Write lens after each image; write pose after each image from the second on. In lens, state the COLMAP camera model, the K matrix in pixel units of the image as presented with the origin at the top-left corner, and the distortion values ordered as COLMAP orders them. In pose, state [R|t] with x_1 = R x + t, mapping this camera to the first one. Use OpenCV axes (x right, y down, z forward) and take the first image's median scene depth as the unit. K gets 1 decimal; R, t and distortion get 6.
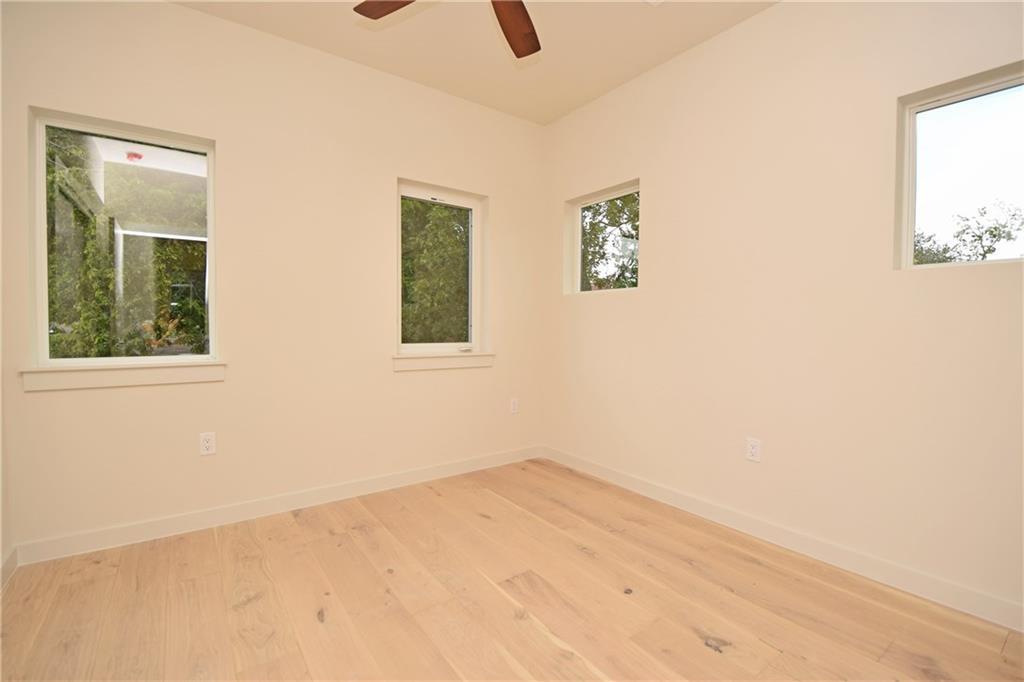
lens RADIAL K [[460.4, 0, 509.5], [0, 460.4, 343.1], [0, 0, 1]] dist [0.018110, -0.026824]
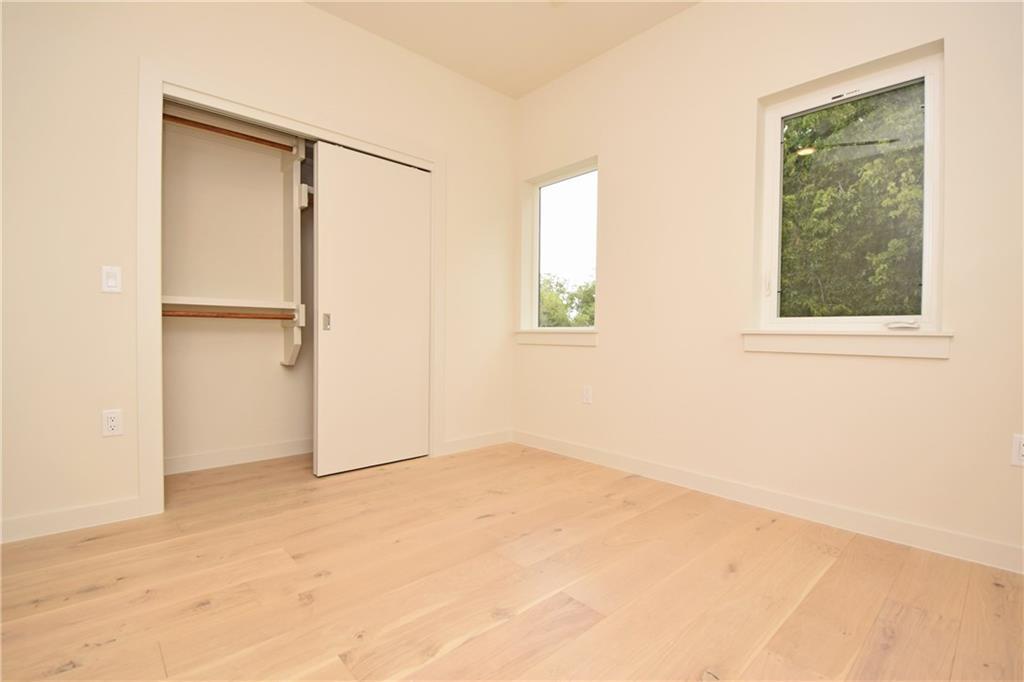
lens RADIAL K [[460.4, 0, 509.5], [0, 460.4, 343.1], [0, 0, 1]] dist [0.018110, -0.026824]
pose [[0.106016, 0.015460, -0.994244, 0.533590], [-0.051223, 0.998636, 0.010066, 0.067437], [0.993044, 0.049861, 0.106664, 0.582761]]
